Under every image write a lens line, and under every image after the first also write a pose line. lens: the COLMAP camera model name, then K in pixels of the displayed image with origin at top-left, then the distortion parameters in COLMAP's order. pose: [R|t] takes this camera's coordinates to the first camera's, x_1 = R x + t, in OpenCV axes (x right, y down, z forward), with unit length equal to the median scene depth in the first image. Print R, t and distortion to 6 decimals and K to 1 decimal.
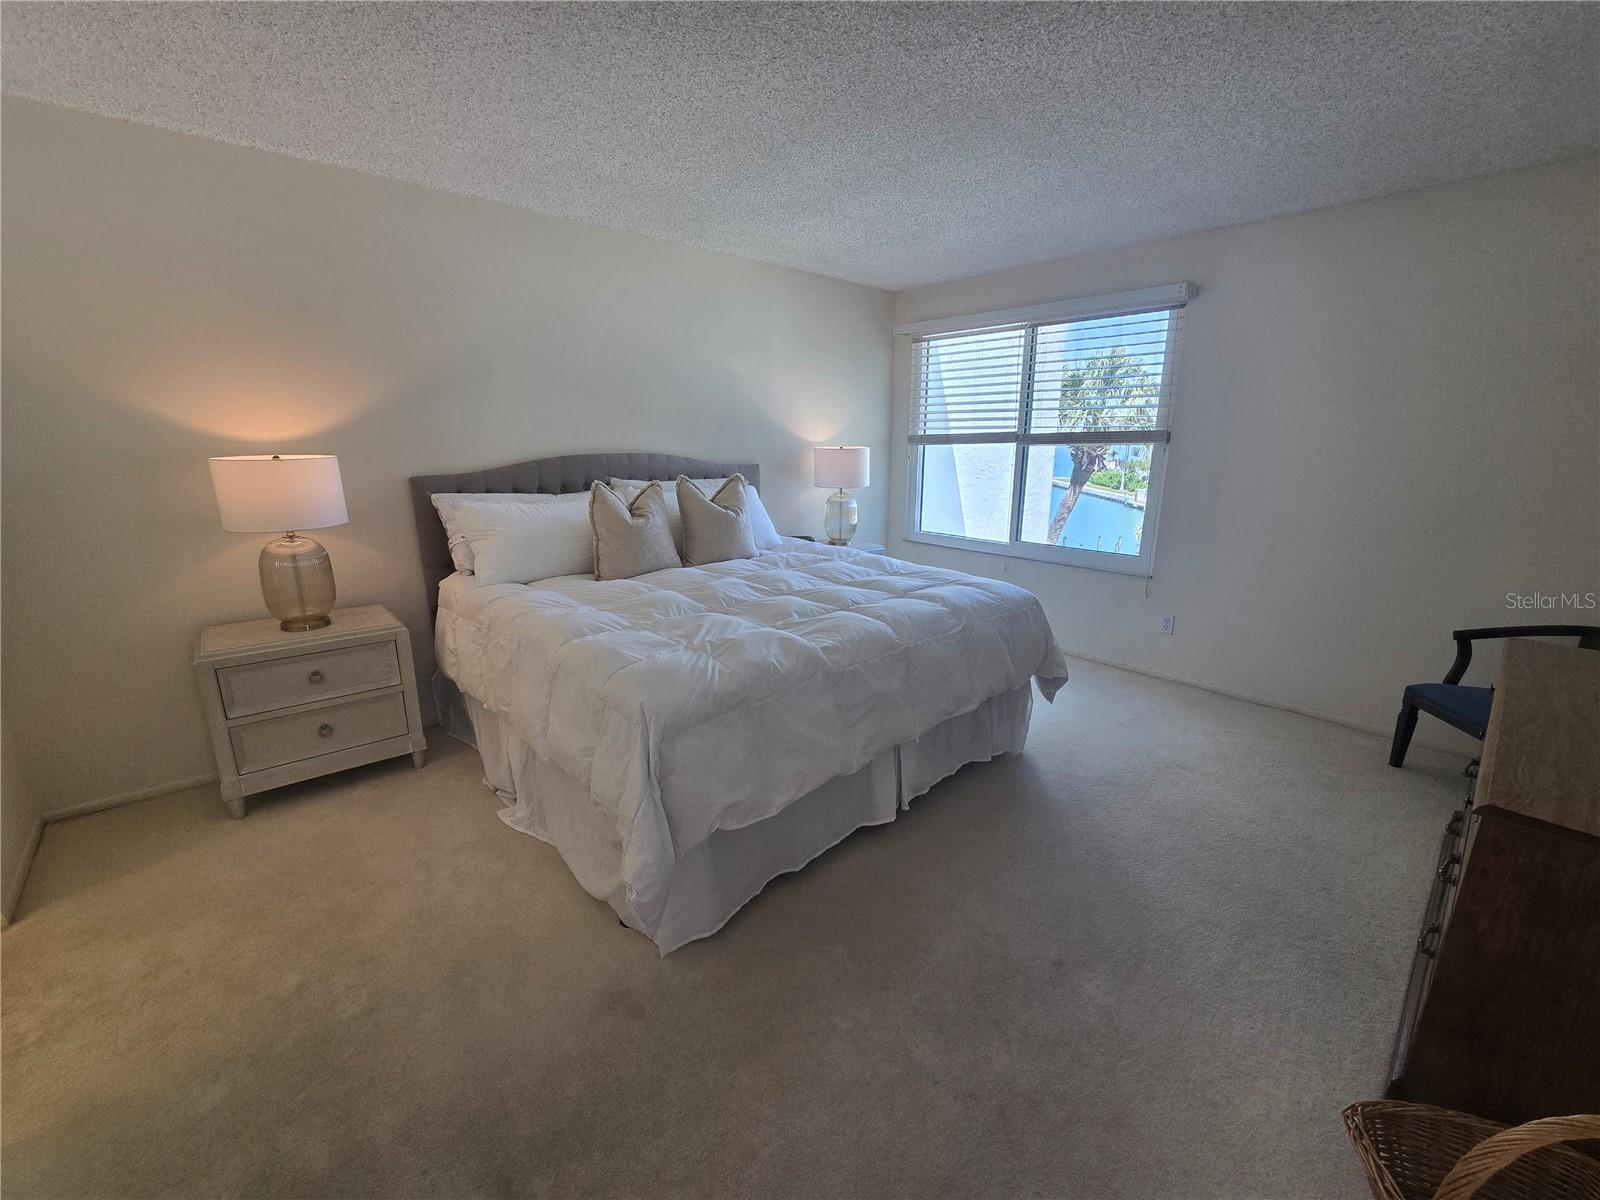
lens RADIAL K [[666.0, 0, 800.0], [0, 666.0, 600.0], [0, 0, 1]] dist [-0.013874, 0.000434]
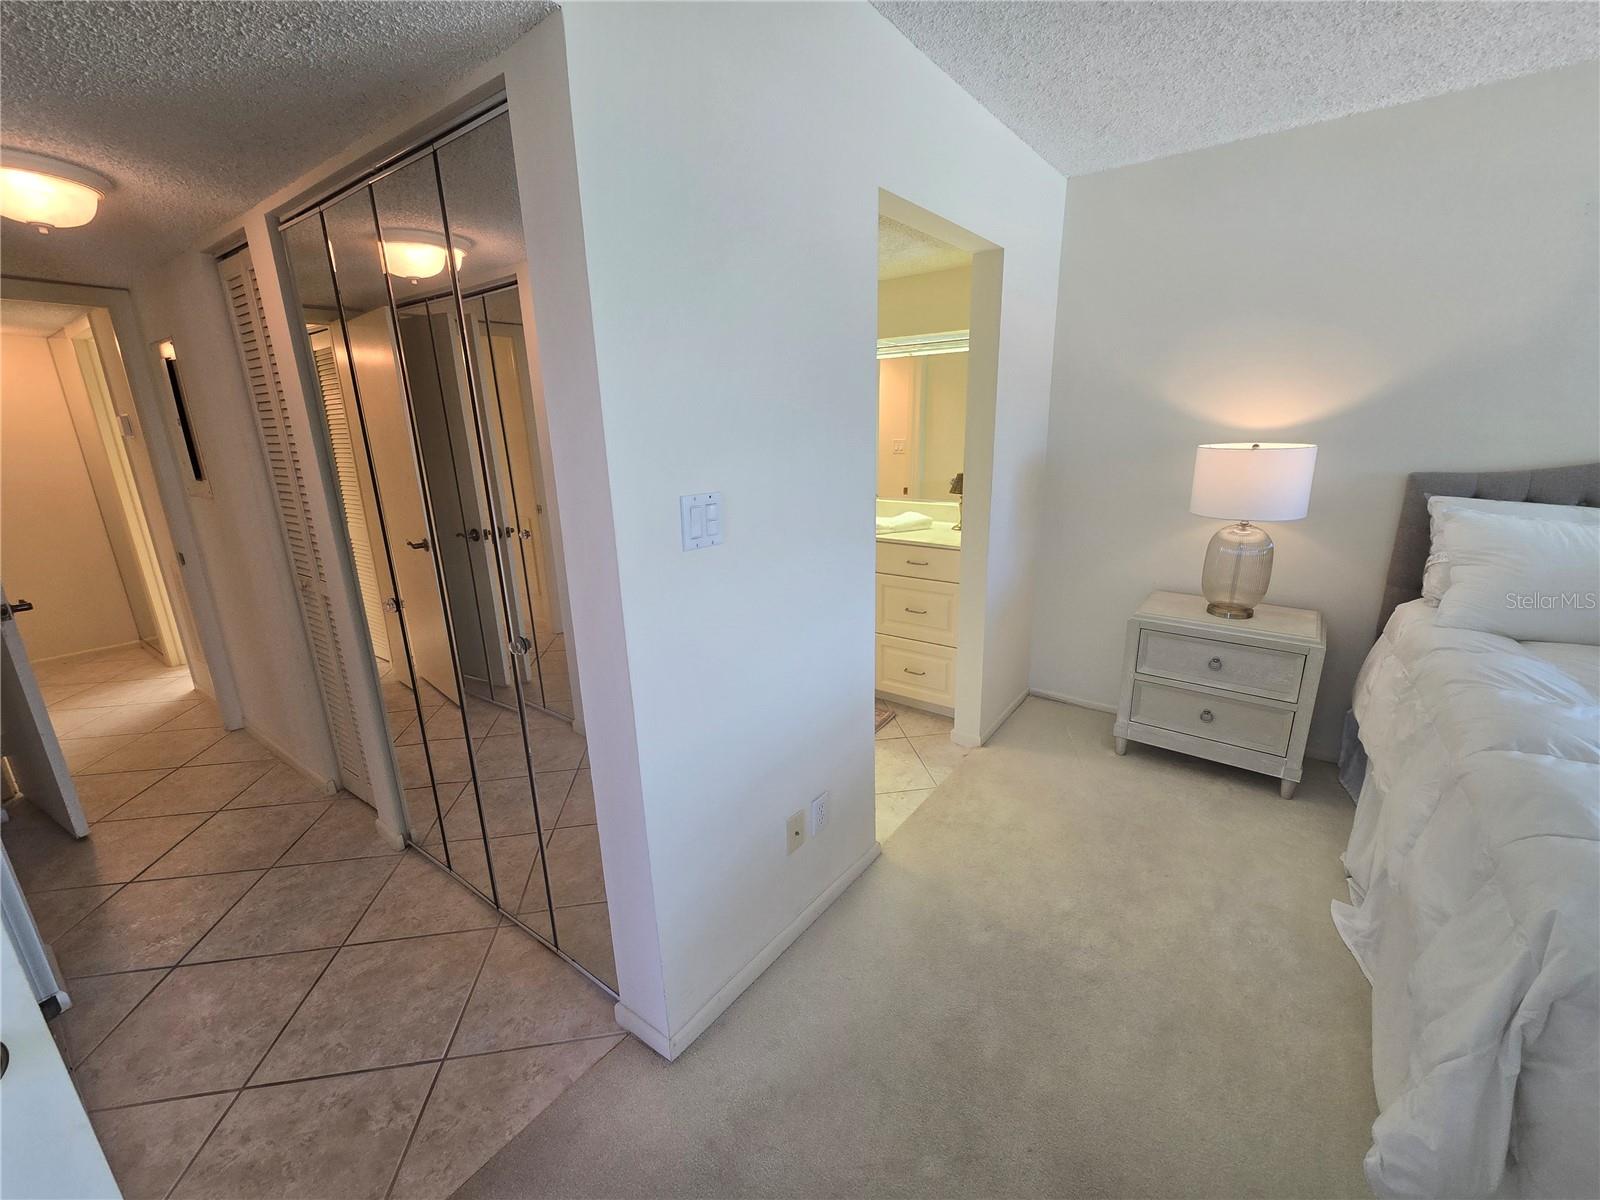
lens RADIAL K [[645.1, 0, 800.0], [0, 645.1, 600.0], [0, 0, 1]] dist [-0.014850, 0.005181]
pose [[0.206016, 0.246544, -0.946981, 0.046283], [-0.209390, 0.956433, 0.203452, -0.043758], [0.955884, 0.156374, 0.248664, 0.125828]]
